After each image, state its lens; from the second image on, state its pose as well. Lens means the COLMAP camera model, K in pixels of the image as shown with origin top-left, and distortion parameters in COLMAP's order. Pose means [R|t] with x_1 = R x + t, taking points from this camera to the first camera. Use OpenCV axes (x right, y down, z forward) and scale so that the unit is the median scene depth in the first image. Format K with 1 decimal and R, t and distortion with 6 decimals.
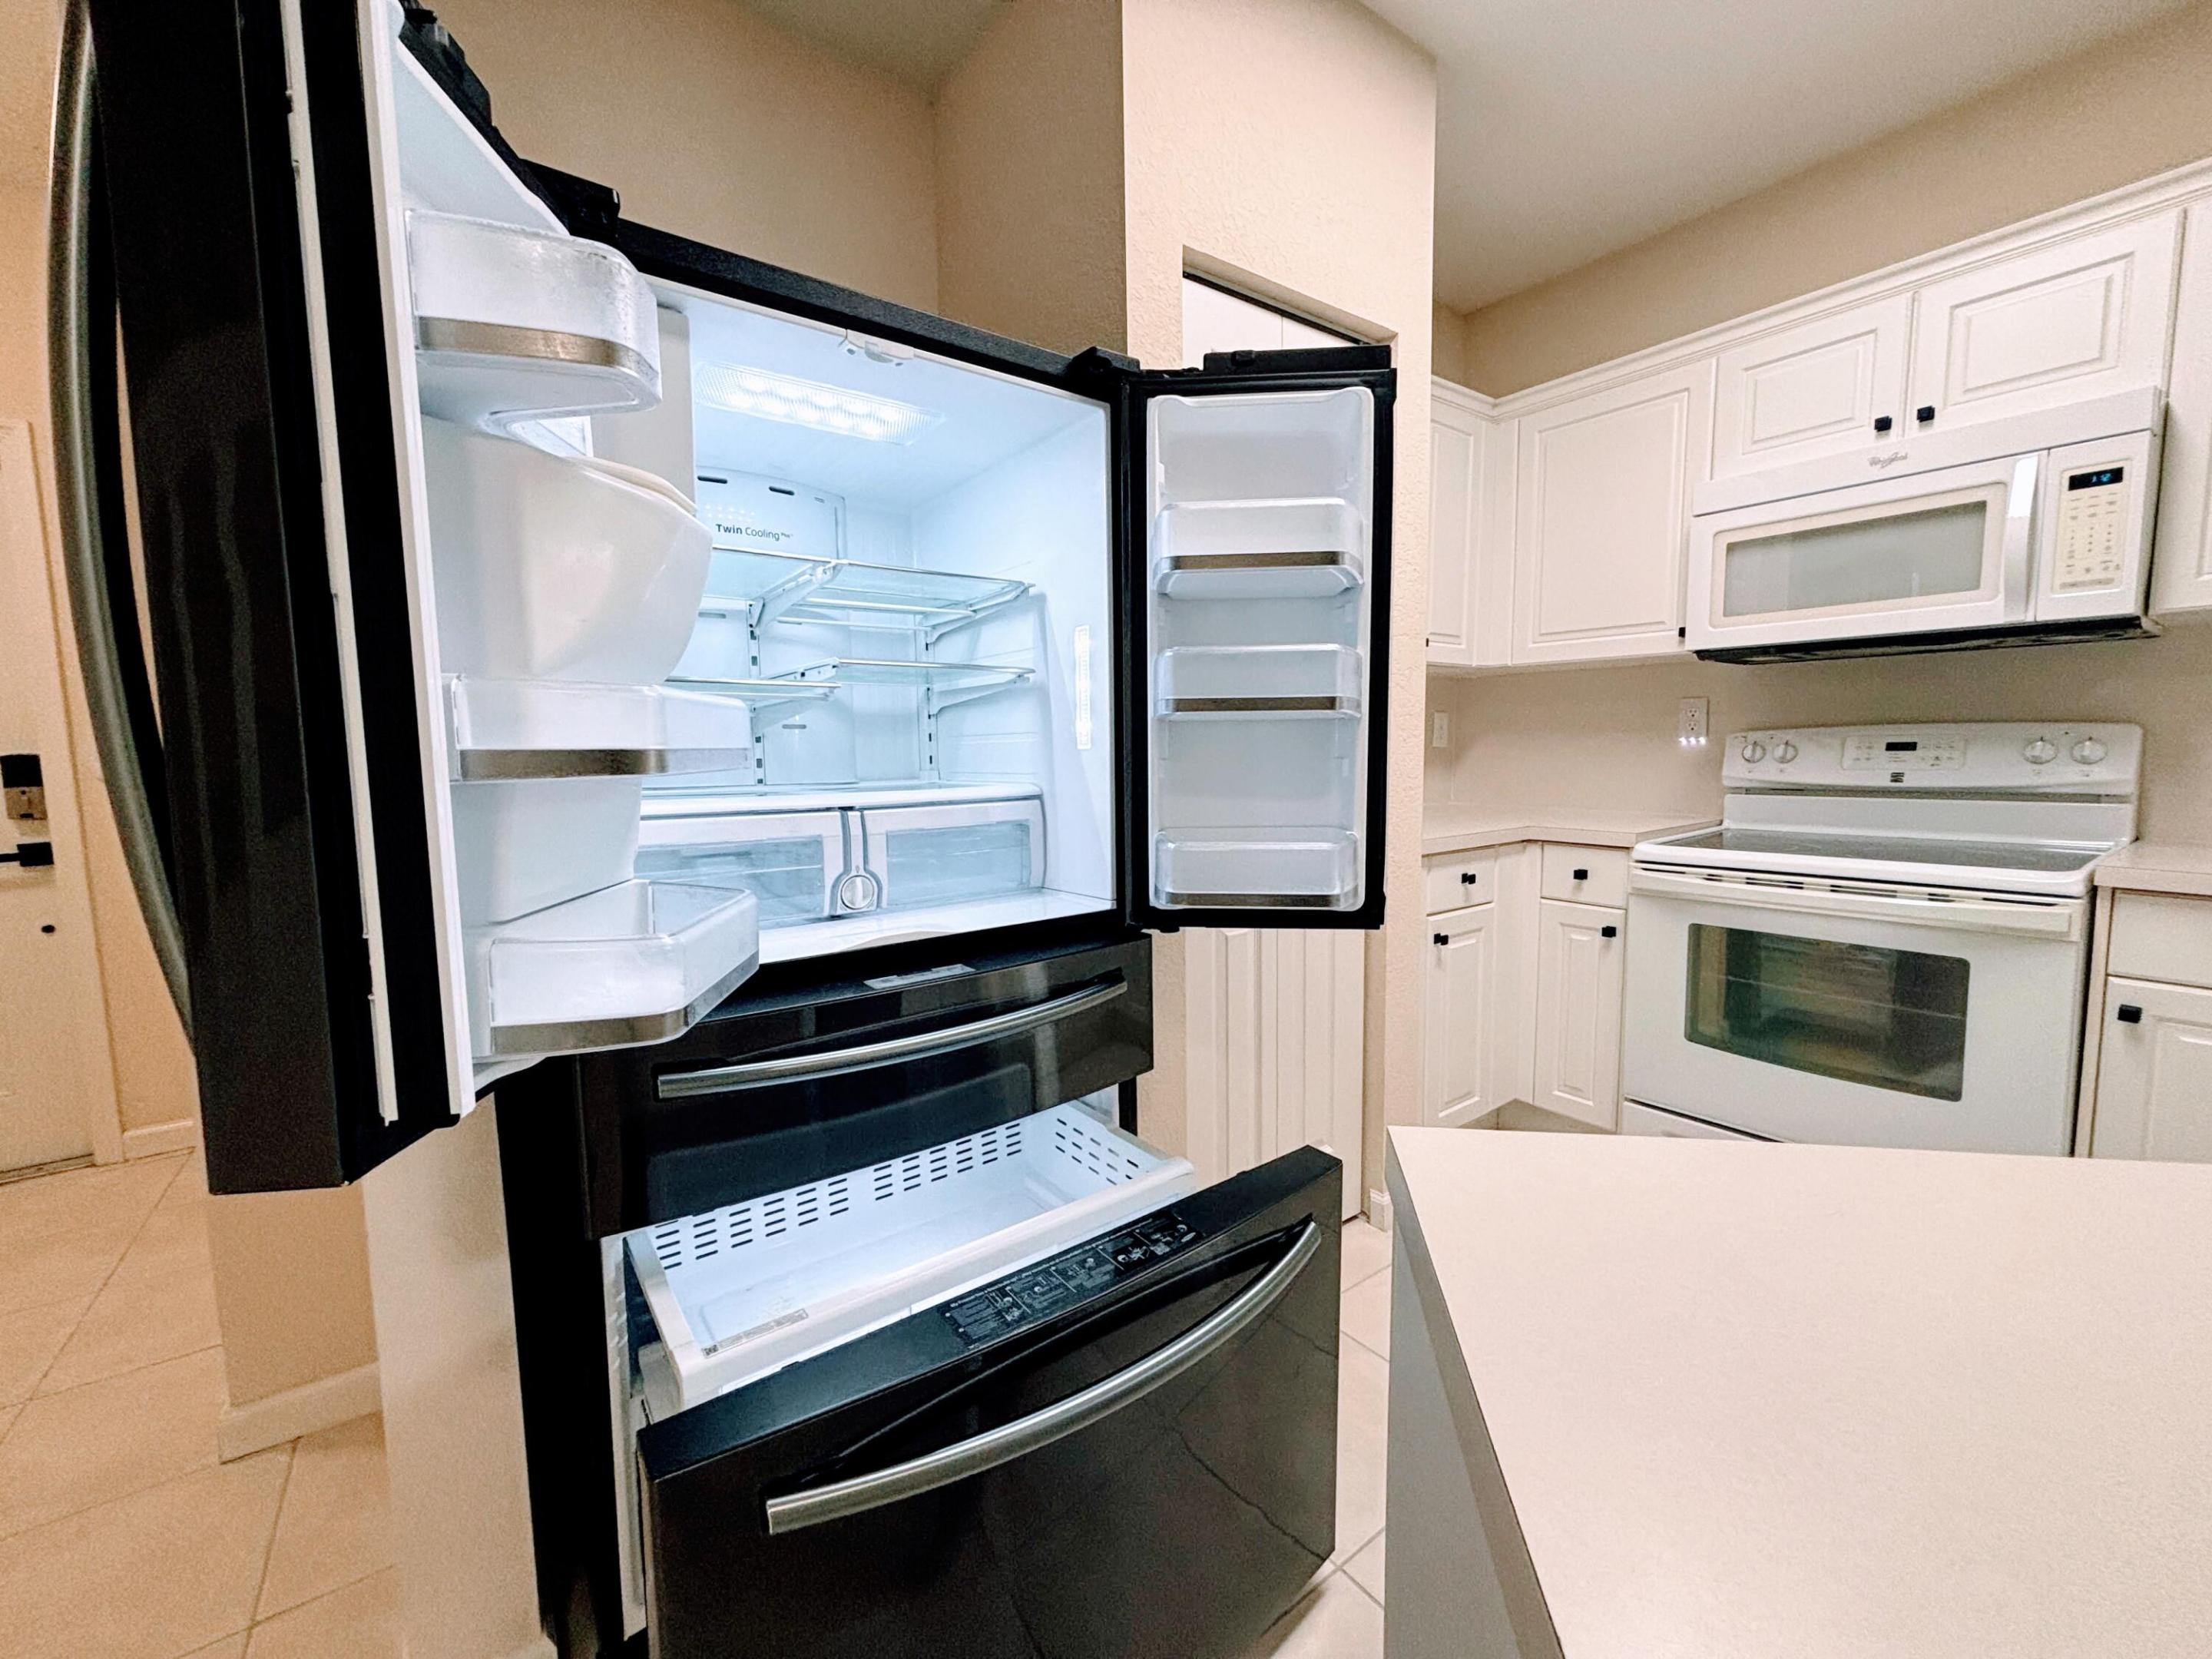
lens RADIAL K [[886.1, 0, 1092.3], [0, 886.1, 832.4], [0, 0, 1]] dist [0.002740, -0.000882]
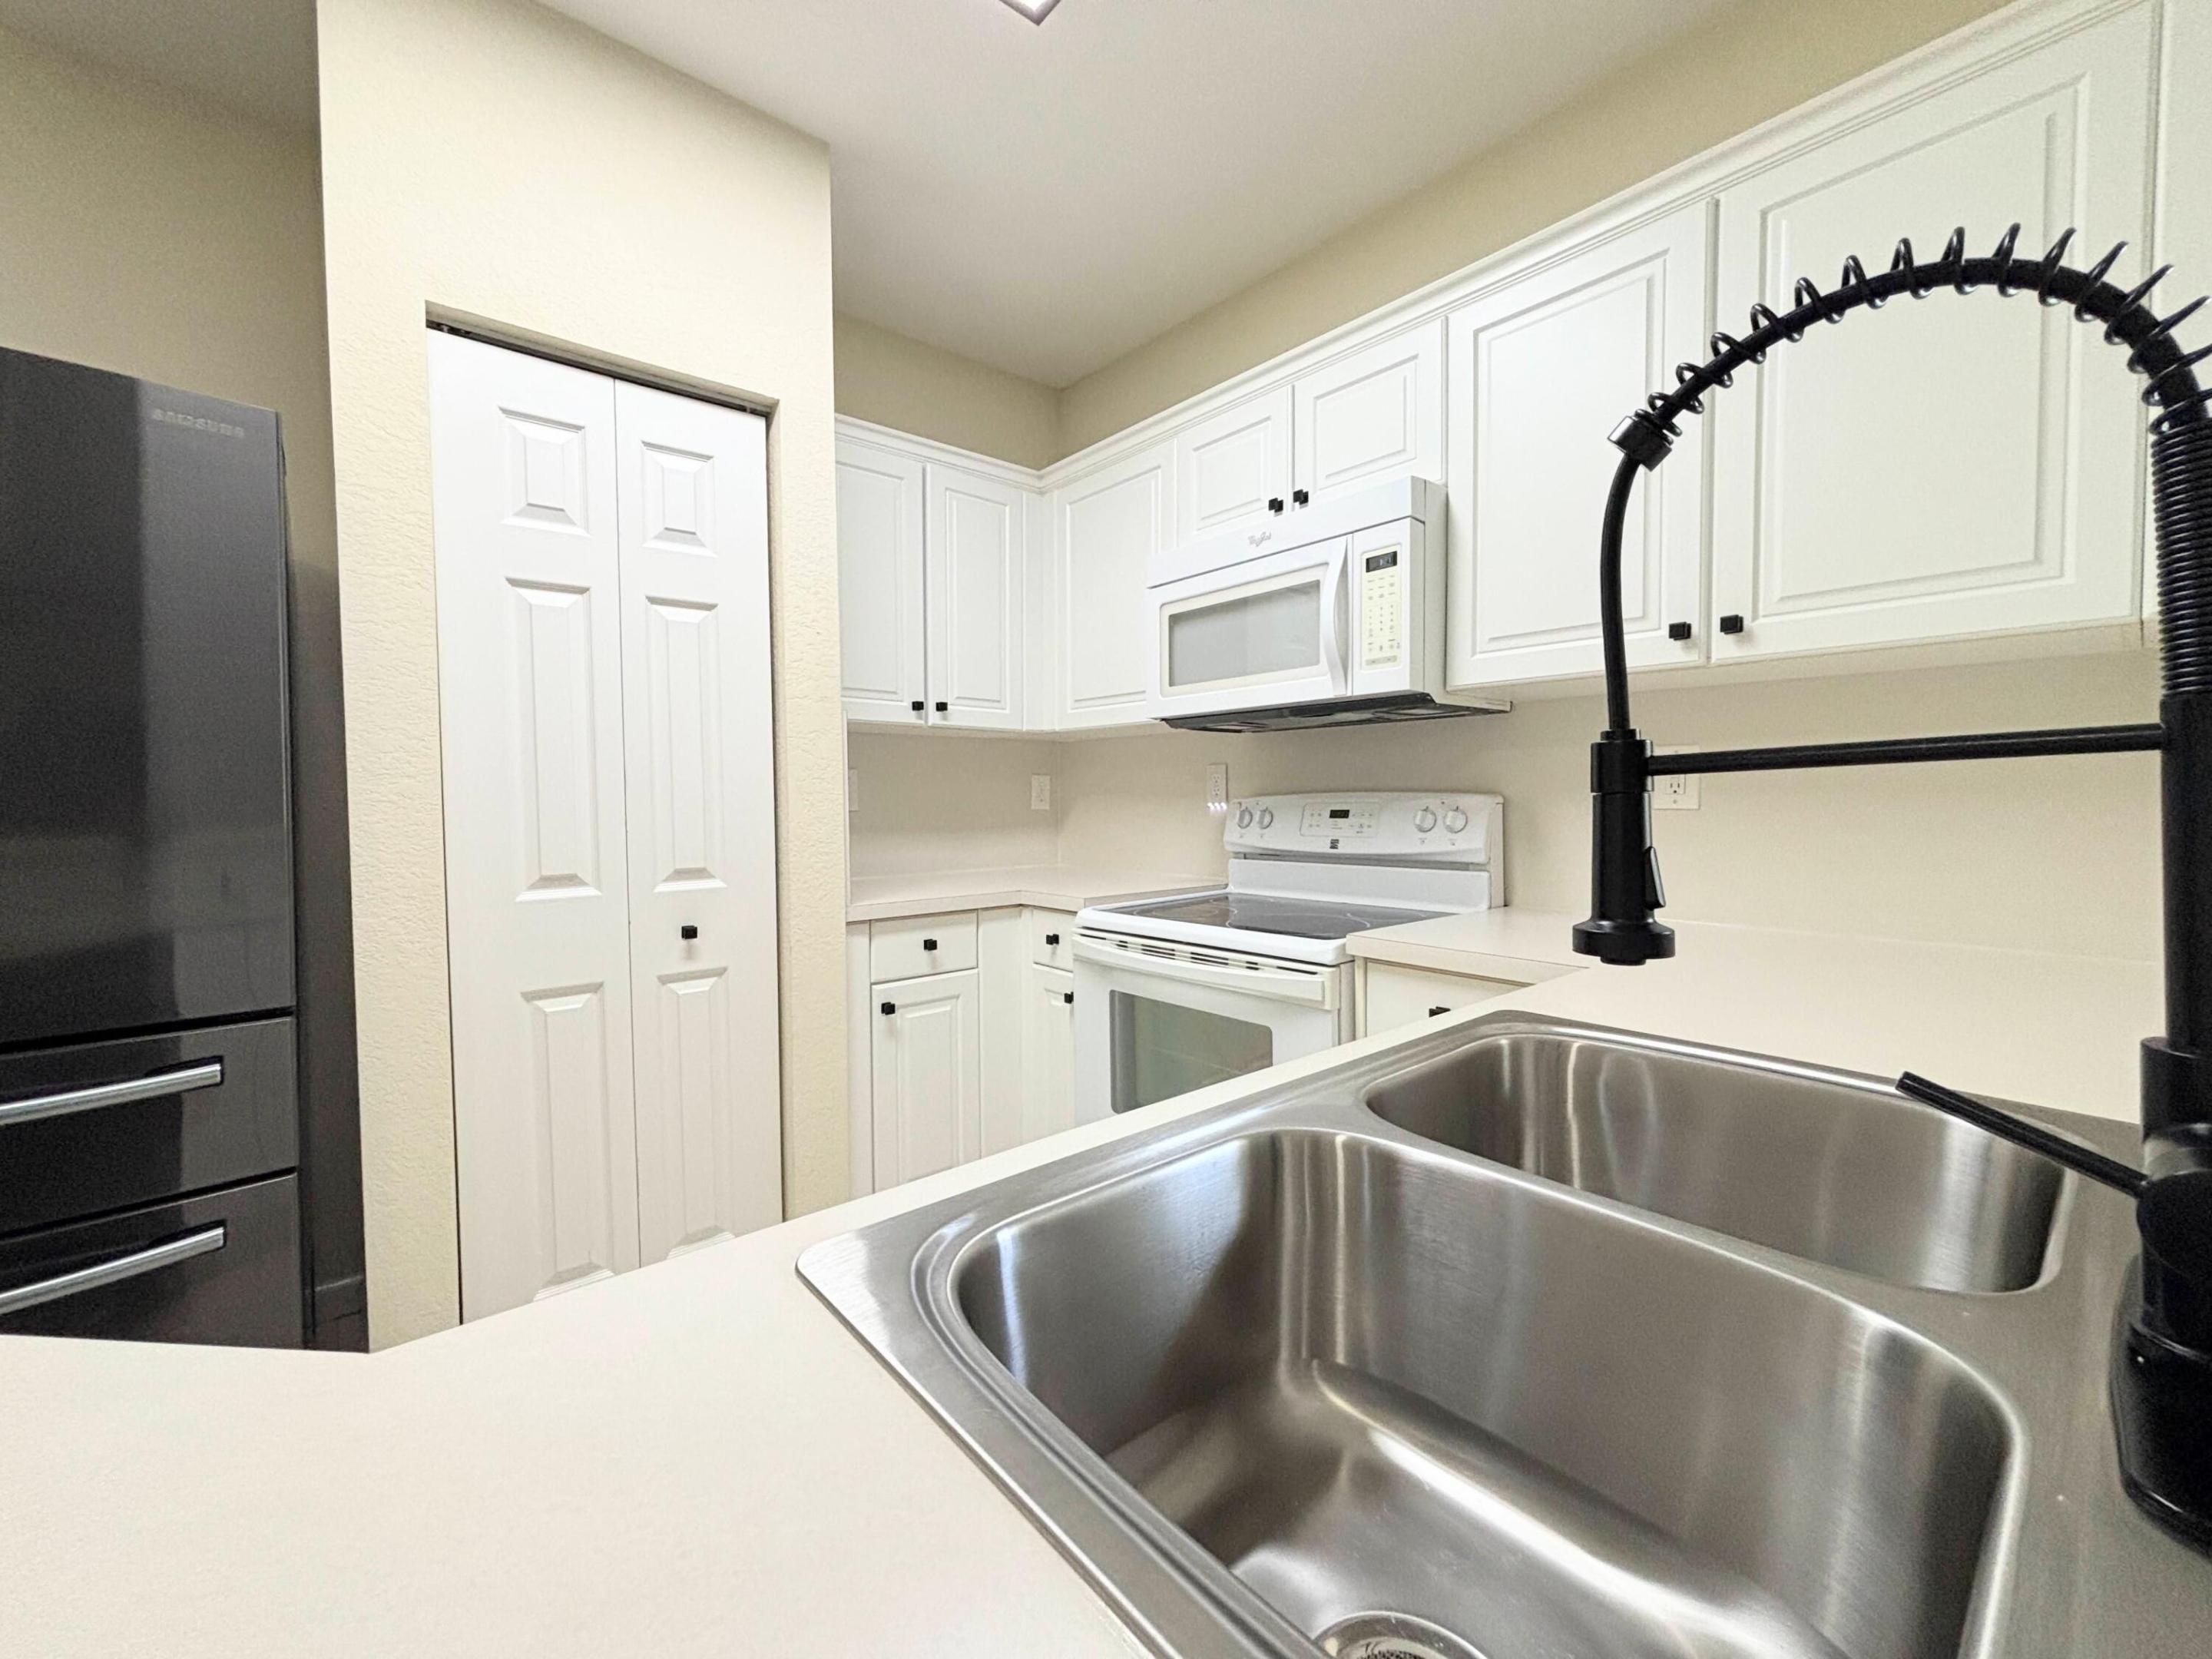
lens RADIAL K [[886.1, 0, 1097.9], [0, 886.1, 833.6], [0, 0, 1]] dist [0.002740, -0.000882]
pose [[0.997050, 0.005451, 0.076559, 0.571183], [-0.000750, 0.998119, -0.061301, -0.011658], [-0.076749, 0.061063, 0.995179, 0.005014]]
